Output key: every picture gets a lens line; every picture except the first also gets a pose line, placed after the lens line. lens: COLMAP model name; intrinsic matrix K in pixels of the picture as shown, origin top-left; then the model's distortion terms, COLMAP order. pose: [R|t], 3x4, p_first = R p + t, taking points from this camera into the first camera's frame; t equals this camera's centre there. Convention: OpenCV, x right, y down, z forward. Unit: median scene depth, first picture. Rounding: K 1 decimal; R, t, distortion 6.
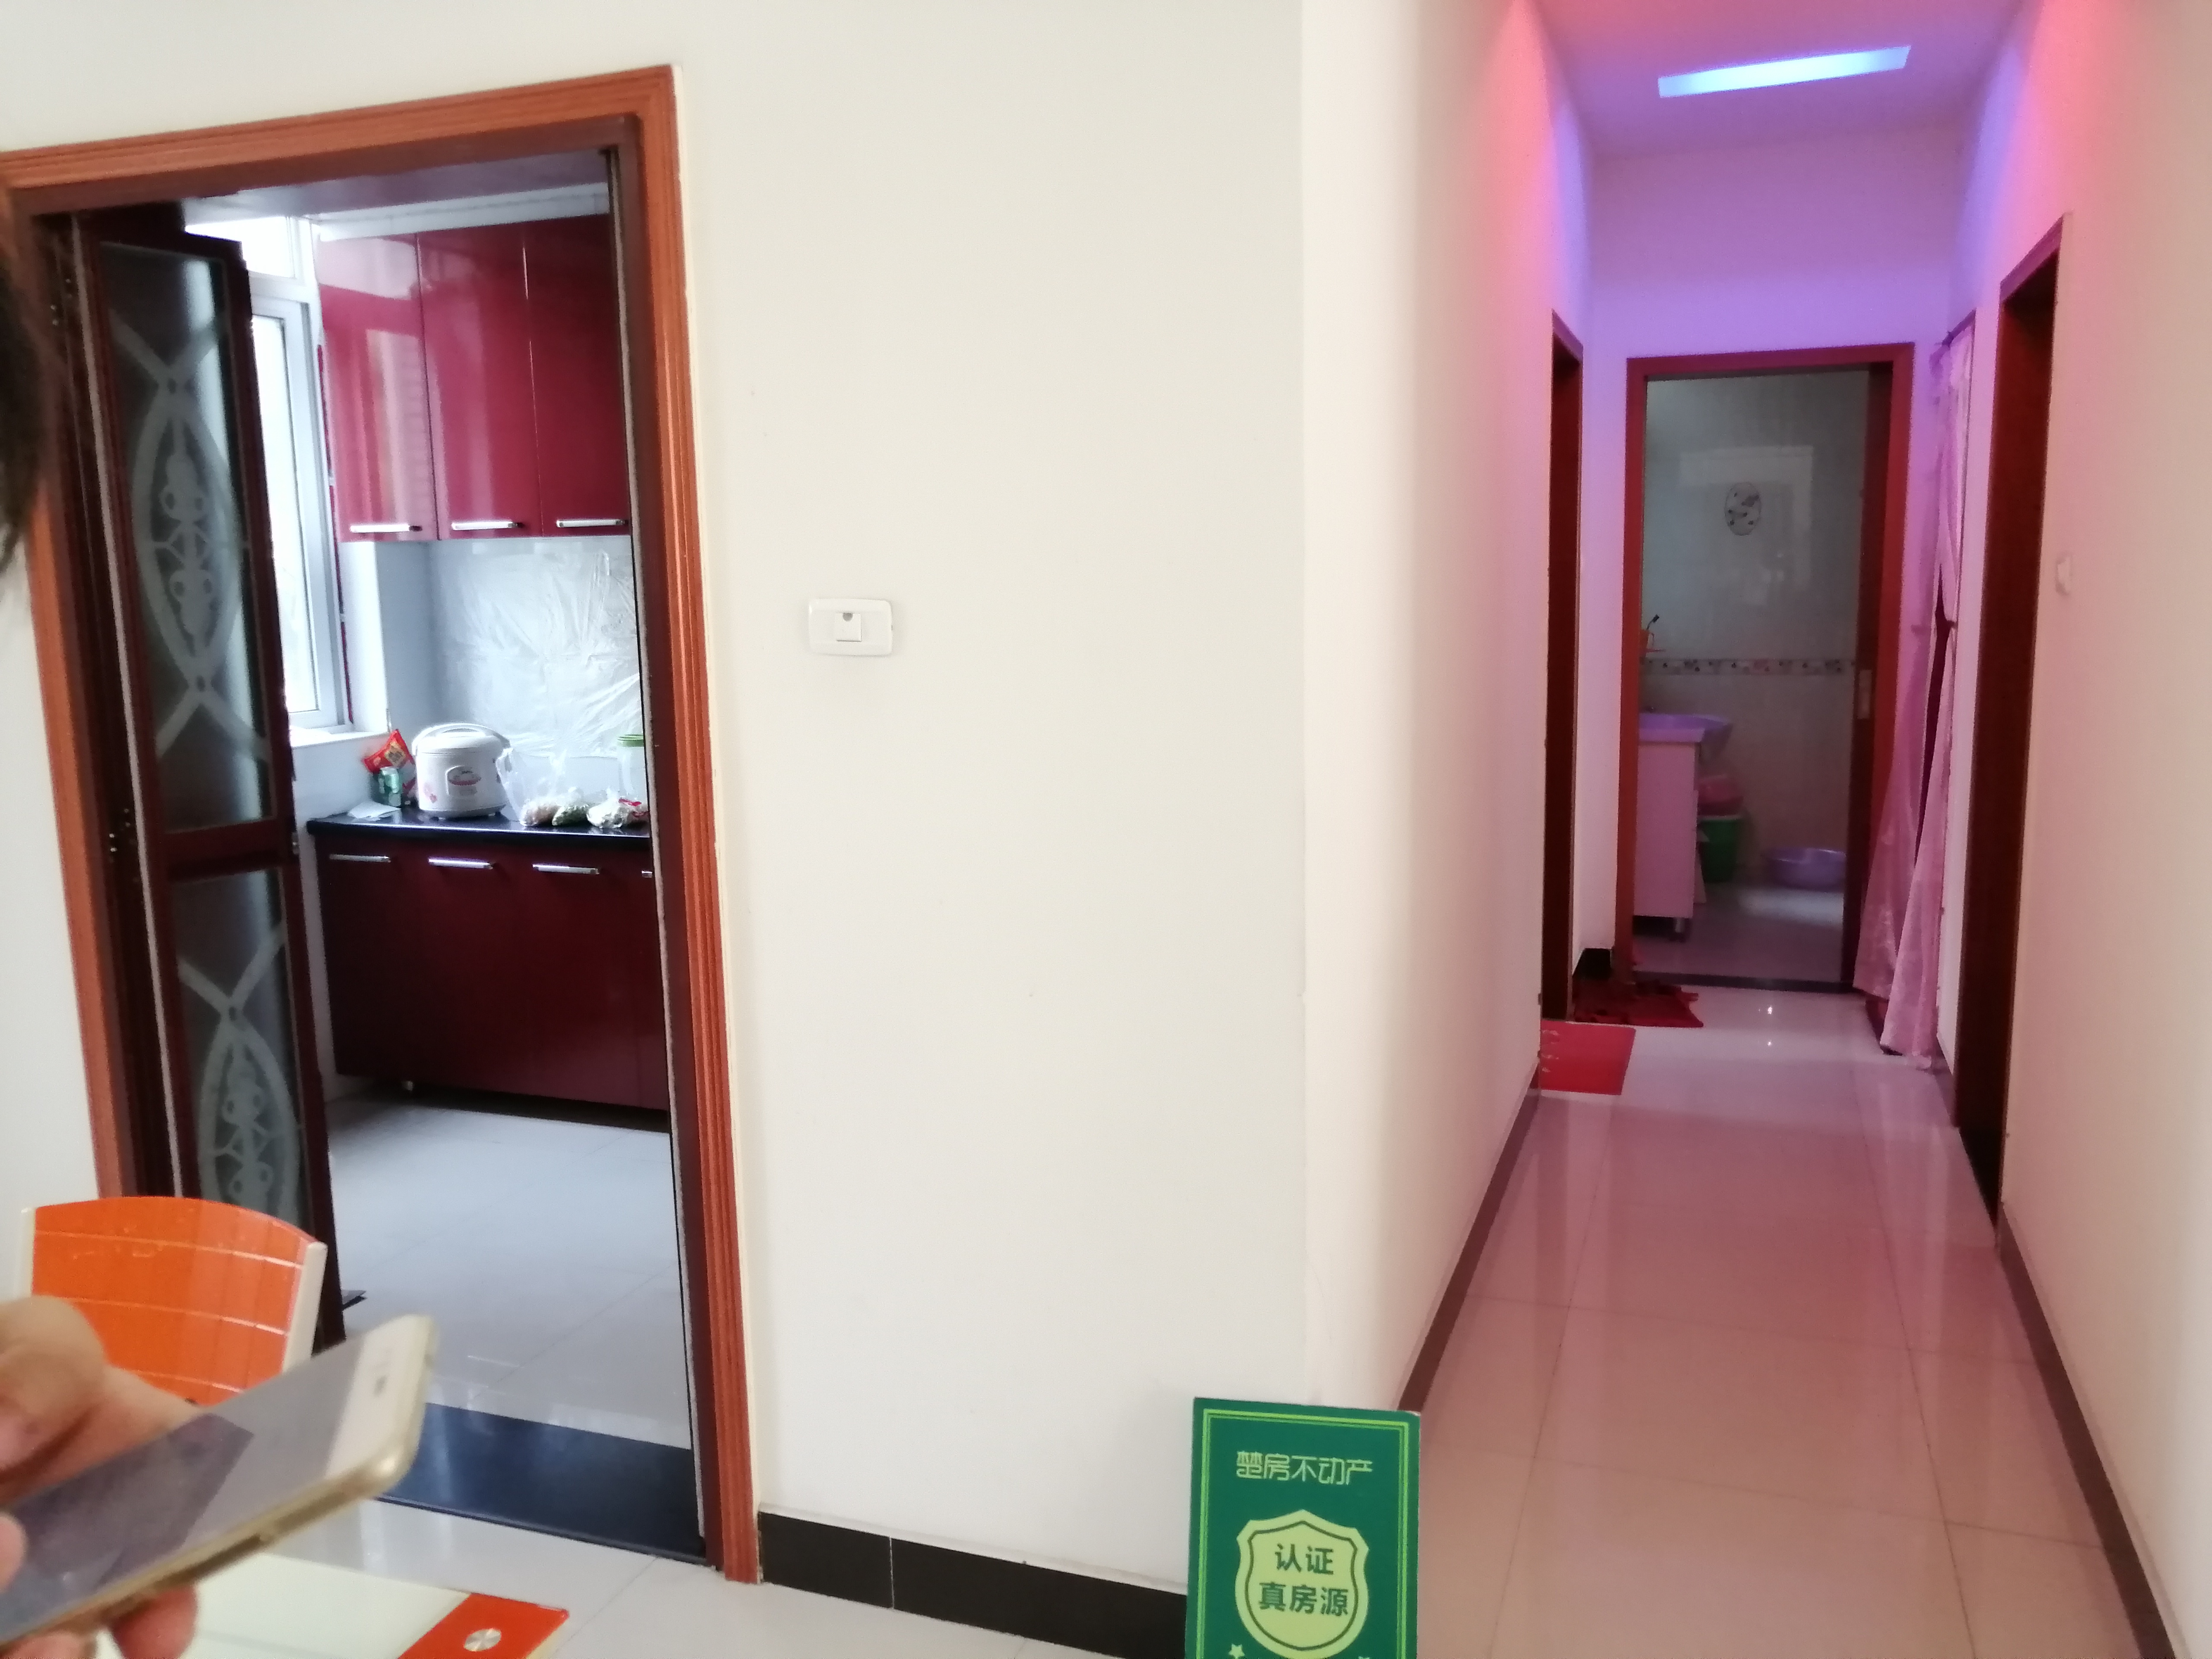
lens RADIAL K [[1751.3, 0, 1097.5], [0, 1751.3, 820.9], [0, 0, 1]] dist [-0.007620, 0.025104]
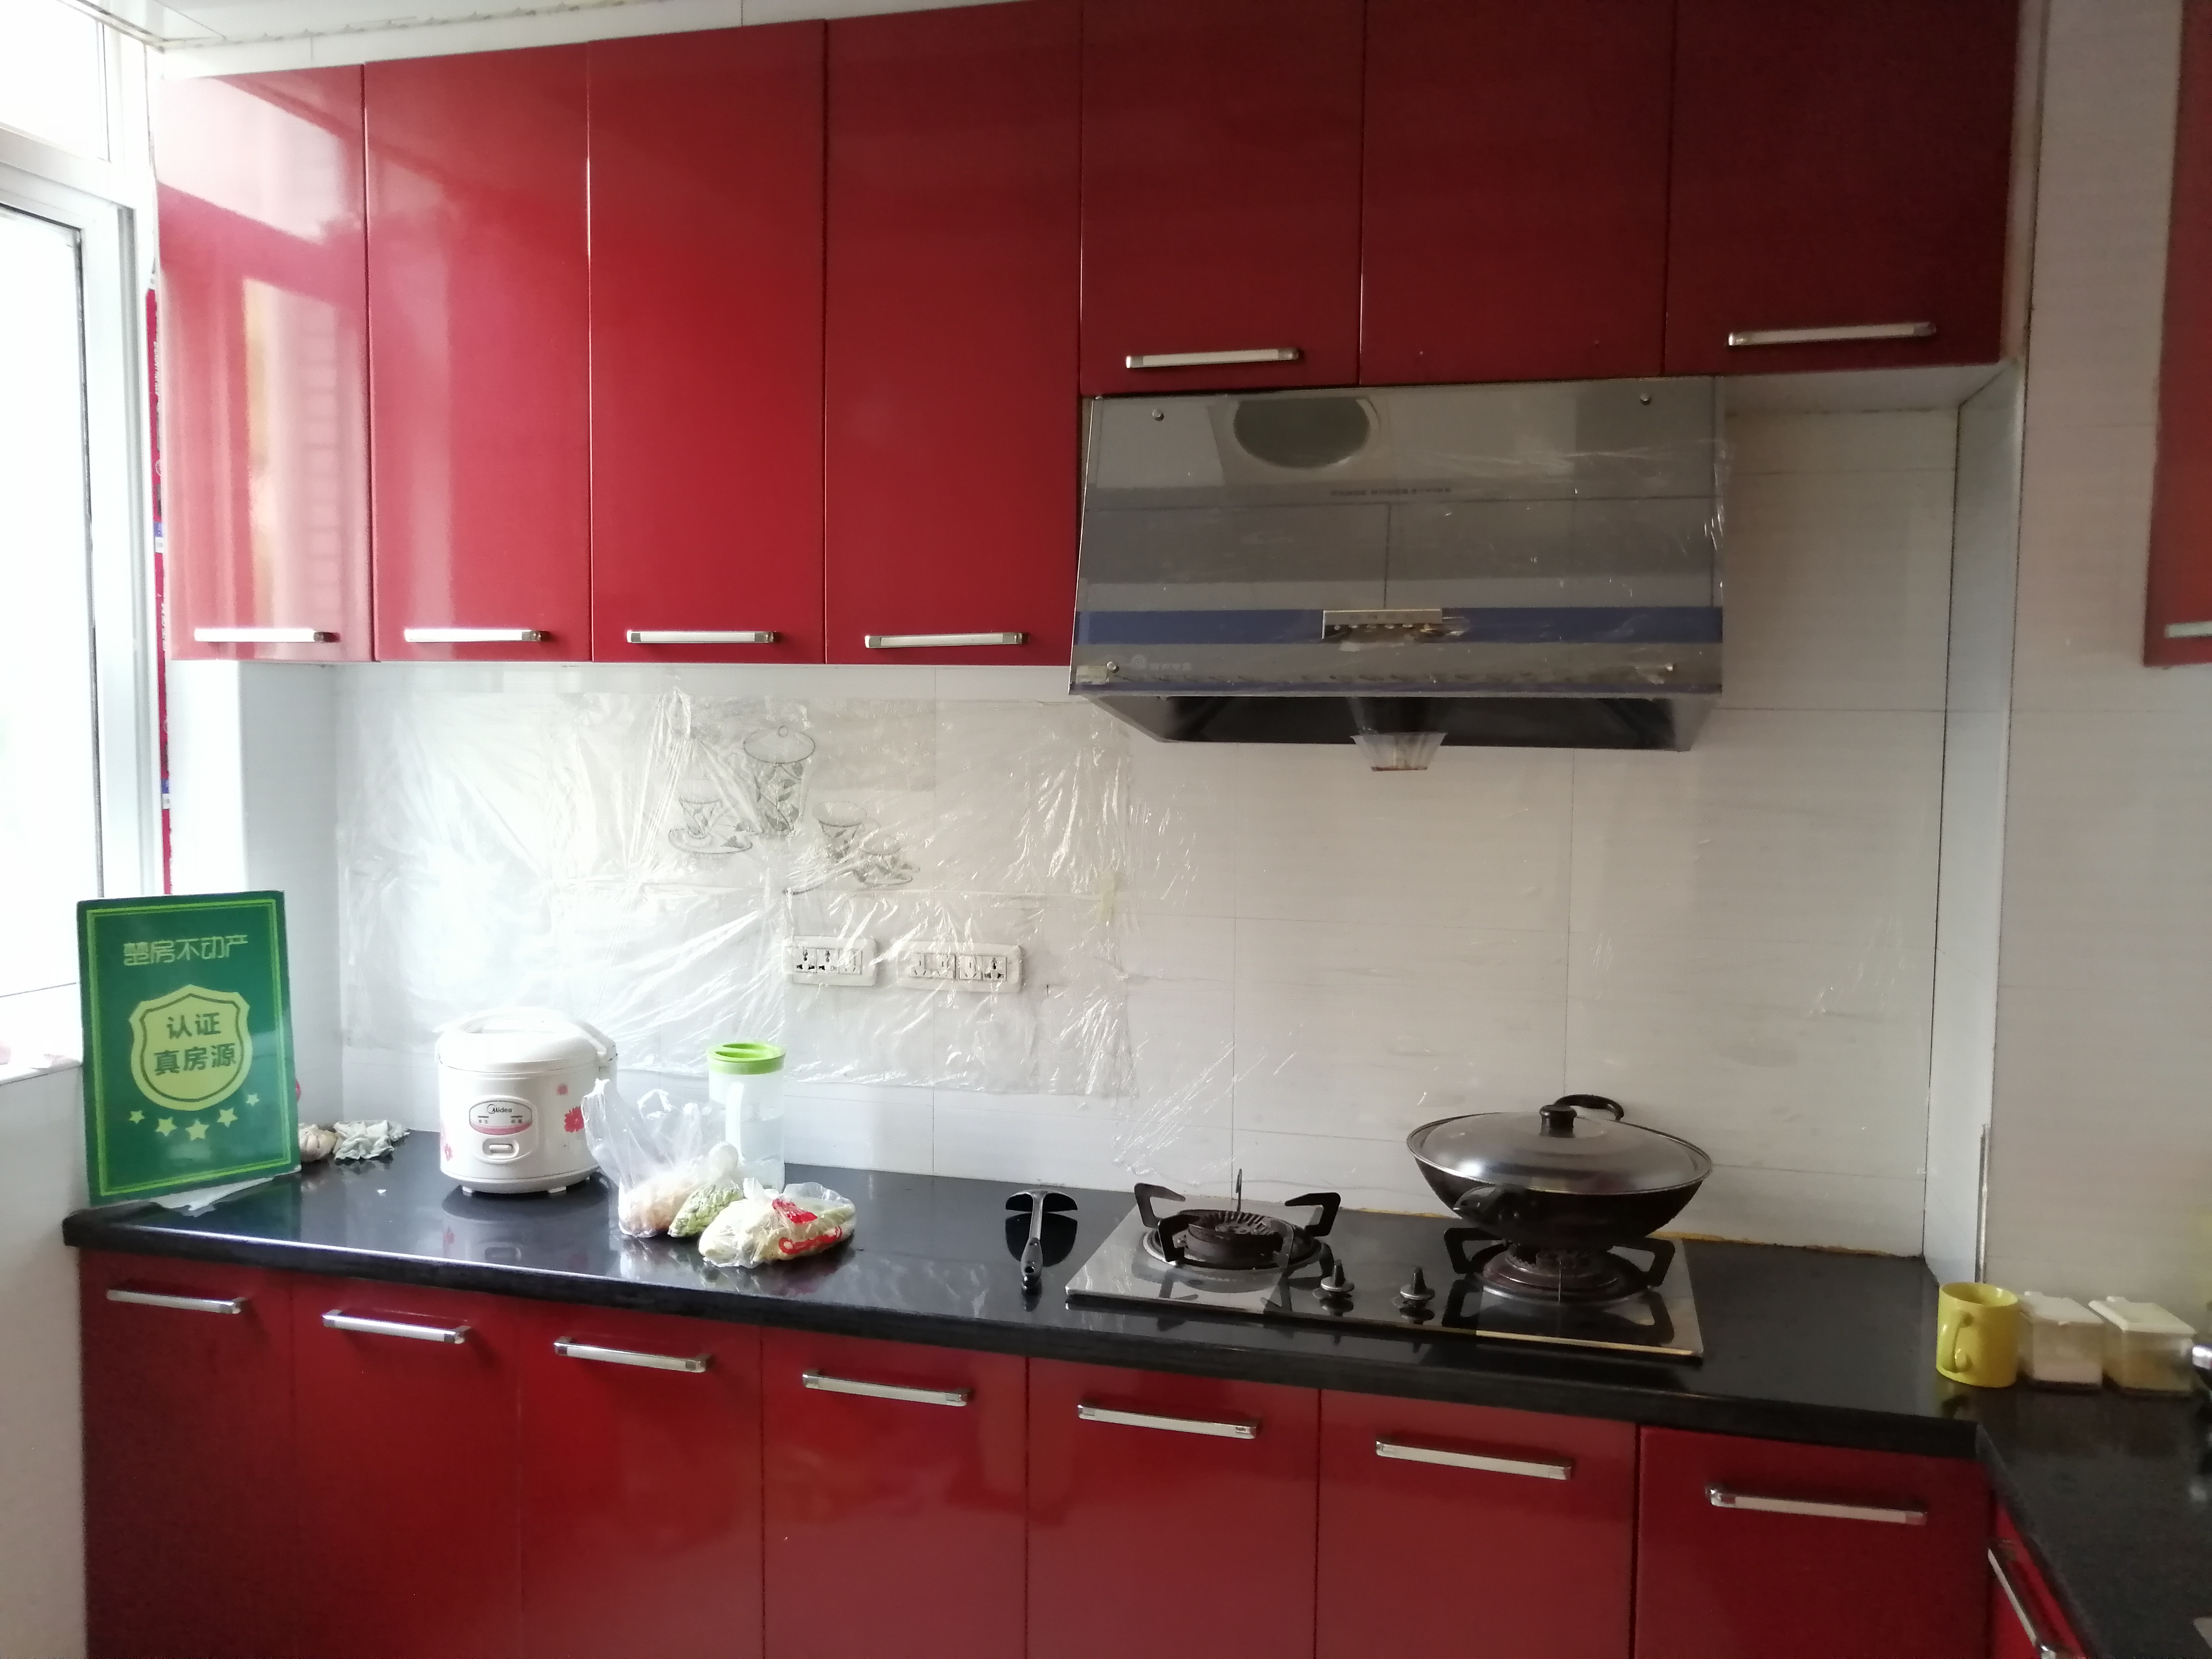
lens RADIAL K [[1751.3, 0, 1108.3], [0, 1751.3, 829.1], [0, 0, 1]] dist [-0.007620, 0.025104]
pose [[0.995562, 0.025256, 0.090660, -0.197536], [-0.018171, 0.996776, -0.078146, -0.071956], [-0.092341, 0.076152, 0.992811, 0.453289]]
